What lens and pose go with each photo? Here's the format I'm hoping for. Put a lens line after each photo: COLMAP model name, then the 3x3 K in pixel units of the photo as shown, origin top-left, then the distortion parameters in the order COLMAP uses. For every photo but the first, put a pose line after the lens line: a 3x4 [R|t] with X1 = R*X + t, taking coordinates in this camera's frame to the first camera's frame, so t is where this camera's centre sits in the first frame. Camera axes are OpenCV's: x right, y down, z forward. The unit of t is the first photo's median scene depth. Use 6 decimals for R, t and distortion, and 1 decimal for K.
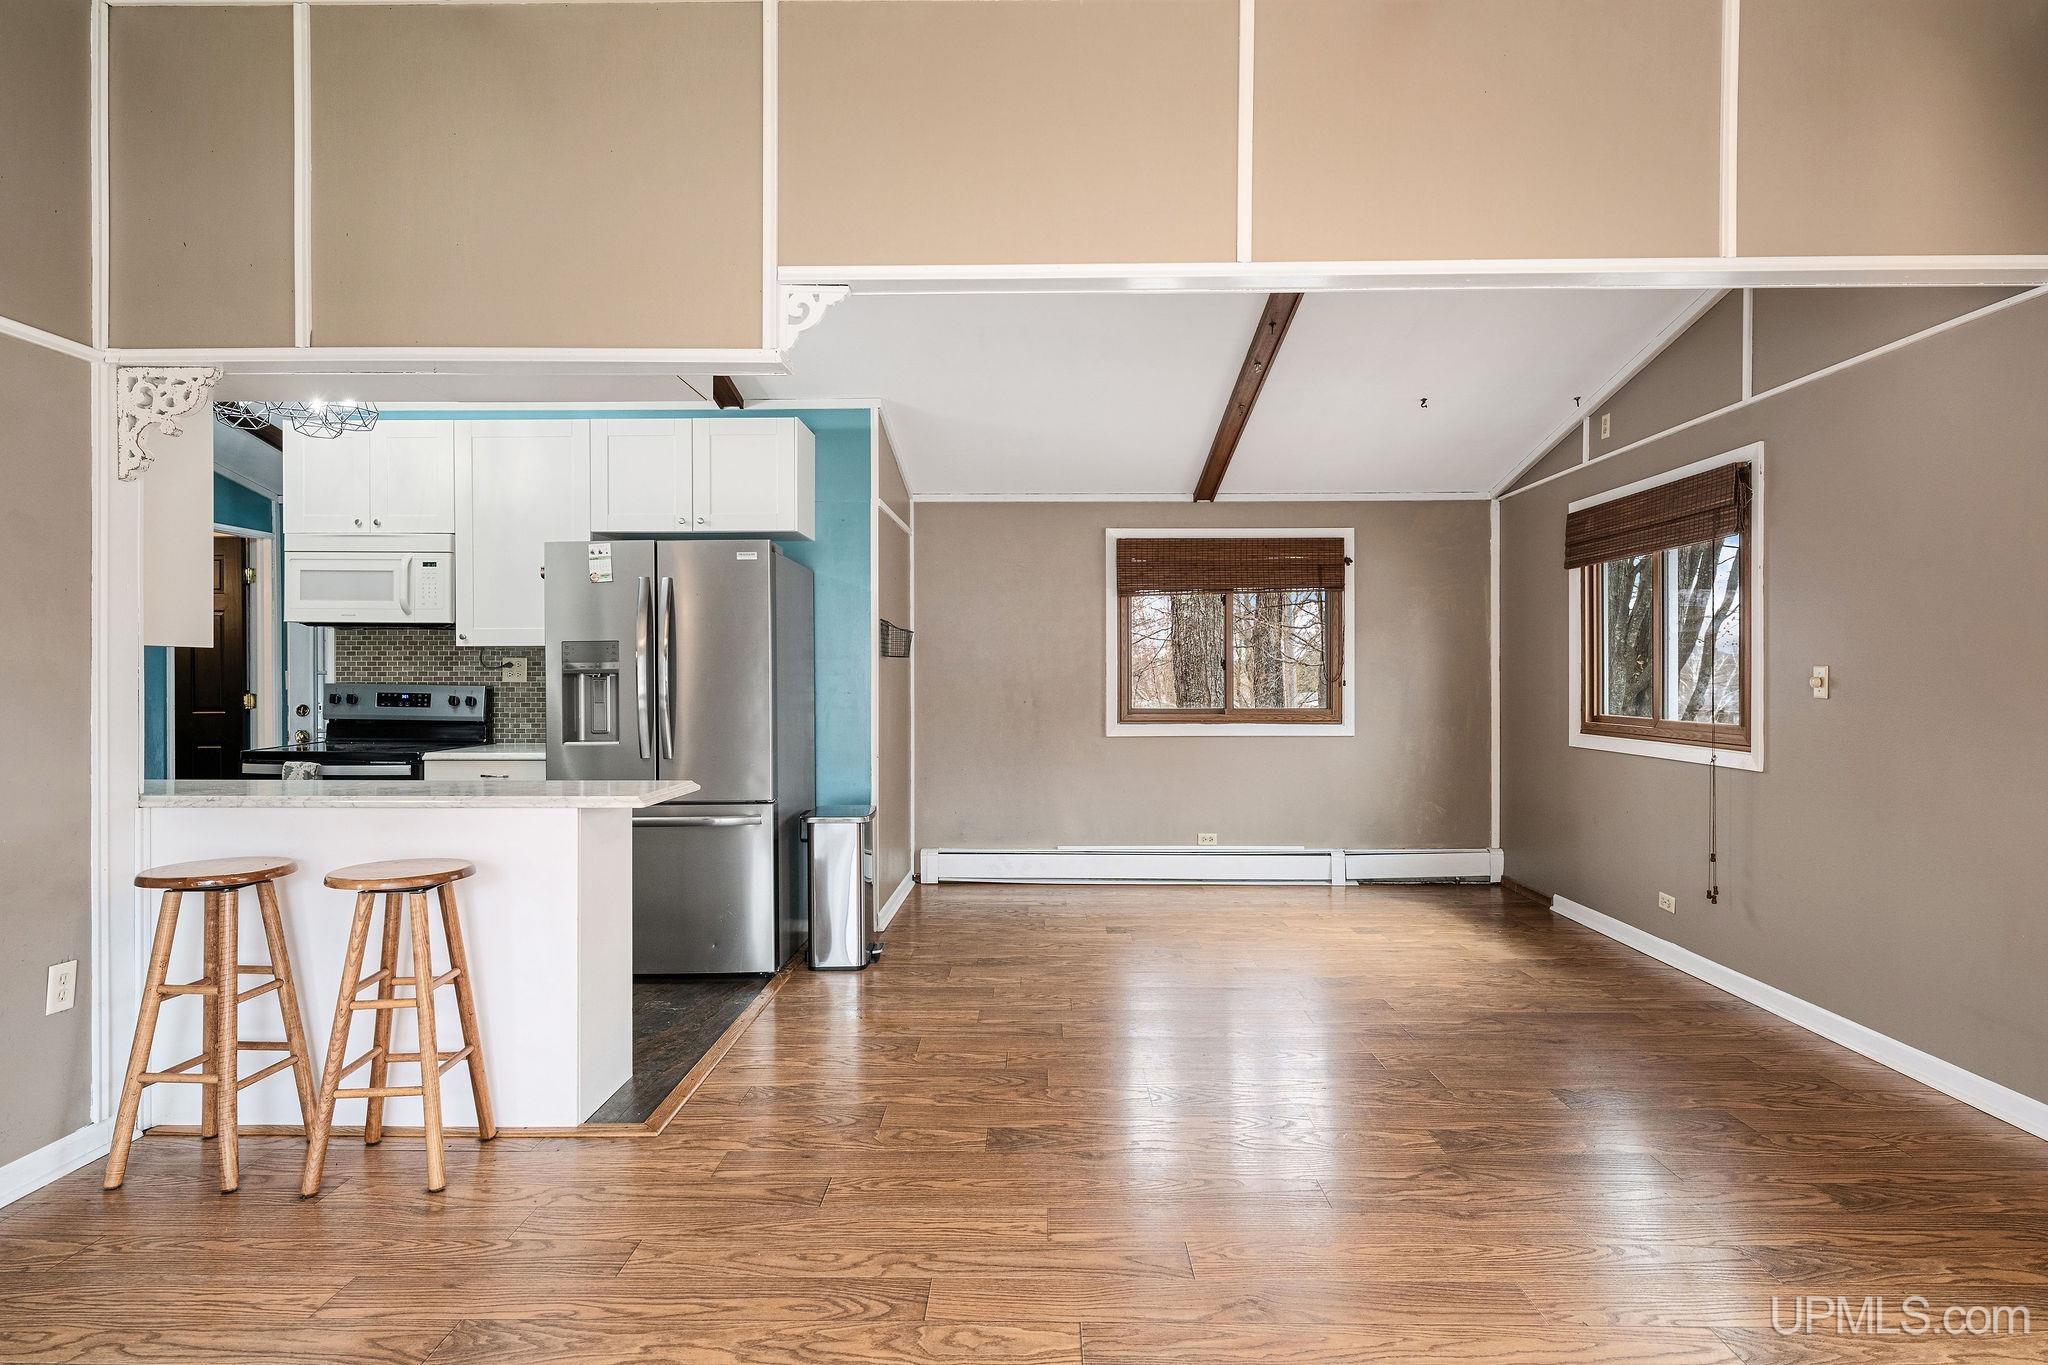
lens RADIAL K [[1099.2, 0, 1015.6], [0, 1099.2, 679.9], [0, 0, 1]] dist [-0.003795, -0.001104]
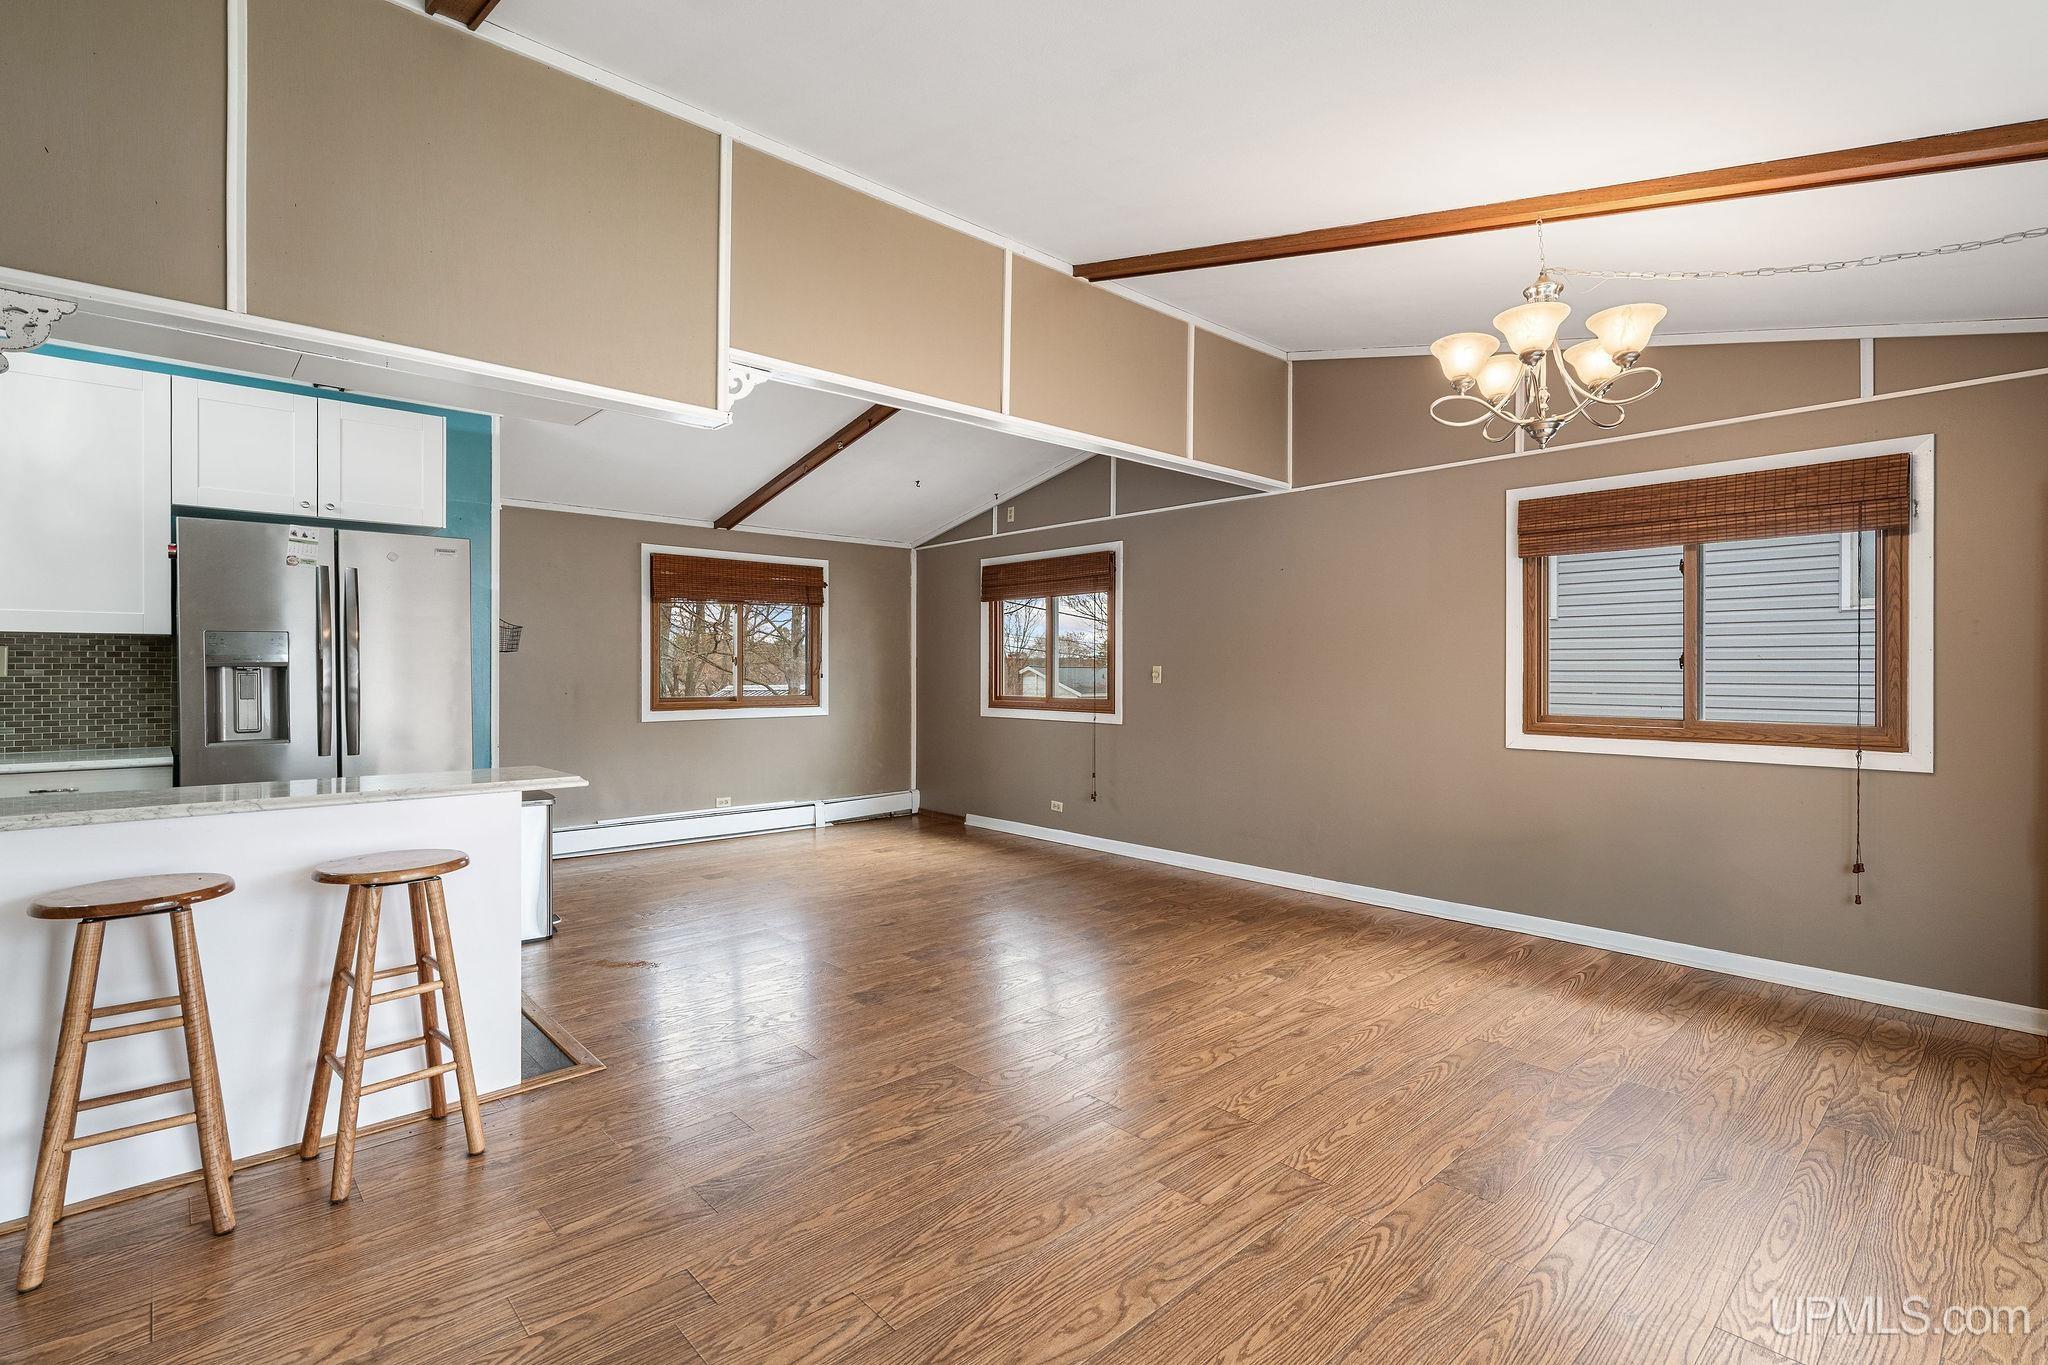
lens RADIAL K [[952.4, 0, 1036.8], [0, 952.4, 678.3], [0, 0, 1]] dist [-0.011391, -0.000750]
pose [[0.715785, -0.003609, 0.698311, -0.413328], [-0.000571, 0.999983, 0.005753, -0.001066], [-0.698321, -0.004517, 0.715771, -0.018342]]
